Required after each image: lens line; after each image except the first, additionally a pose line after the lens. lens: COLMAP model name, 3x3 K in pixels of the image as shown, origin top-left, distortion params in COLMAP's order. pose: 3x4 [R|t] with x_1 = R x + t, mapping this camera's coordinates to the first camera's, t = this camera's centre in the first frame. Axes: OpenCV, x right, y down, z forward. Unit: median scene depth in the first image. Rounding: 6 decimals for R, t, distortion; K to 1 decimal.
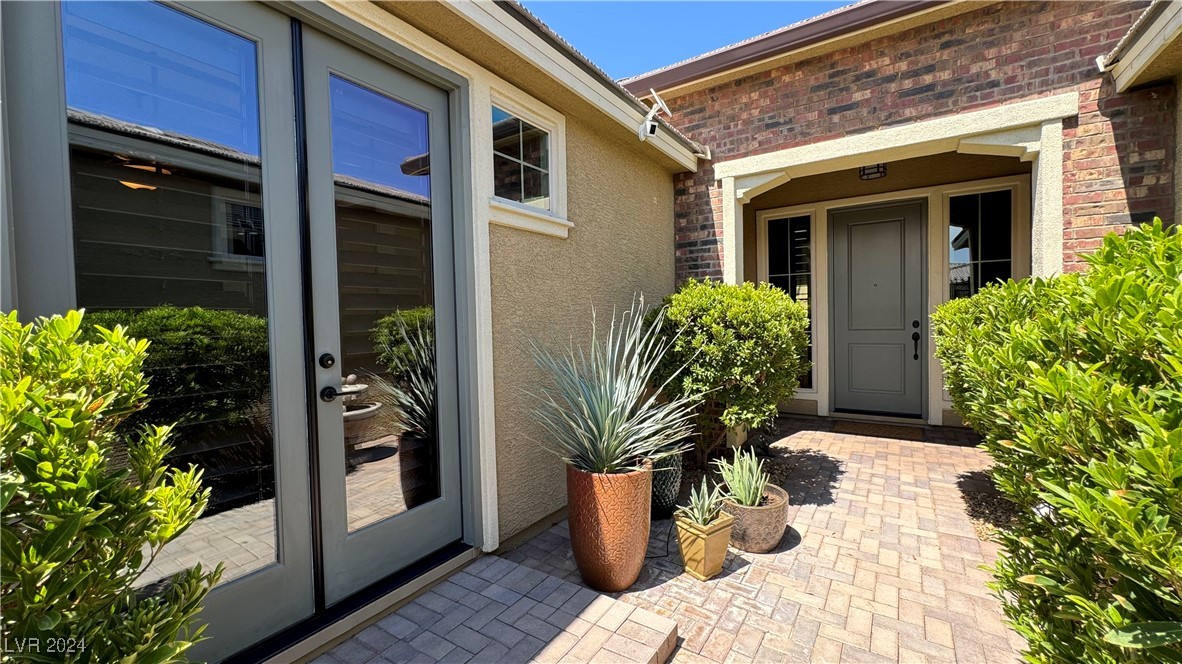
lens RADIAL K [[470.9, 0, 591.0], [0, 470.9, 332.0], [0, 0, 1]] dist [-0.003943, 0.000371]
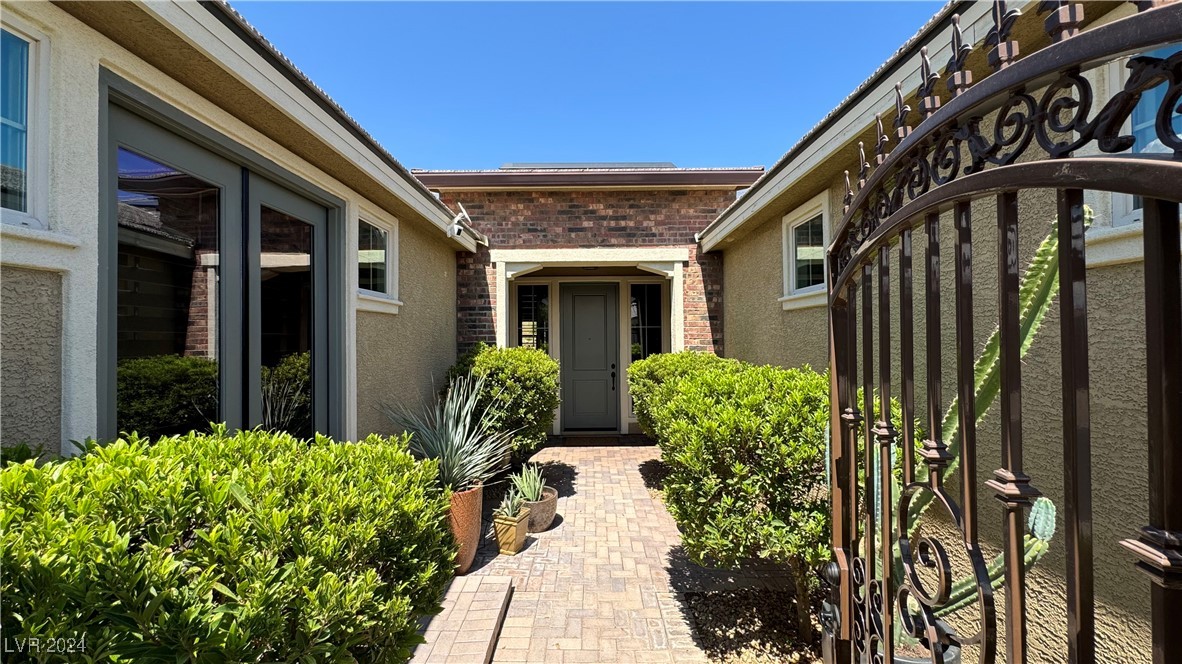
lens RADIAL K [[470.9, 0, 591.0], [0, 470.9, 332.0], [0, 0, 1]] dist [-0.003943, 0.000371]
pose [[0.833253, 0.022436, 0.552437, -0.289087], [0.005934, 0.998756, -0.049514, -0.079557], [-0.552860, 0.044536, 0.832083, -0.305876]]
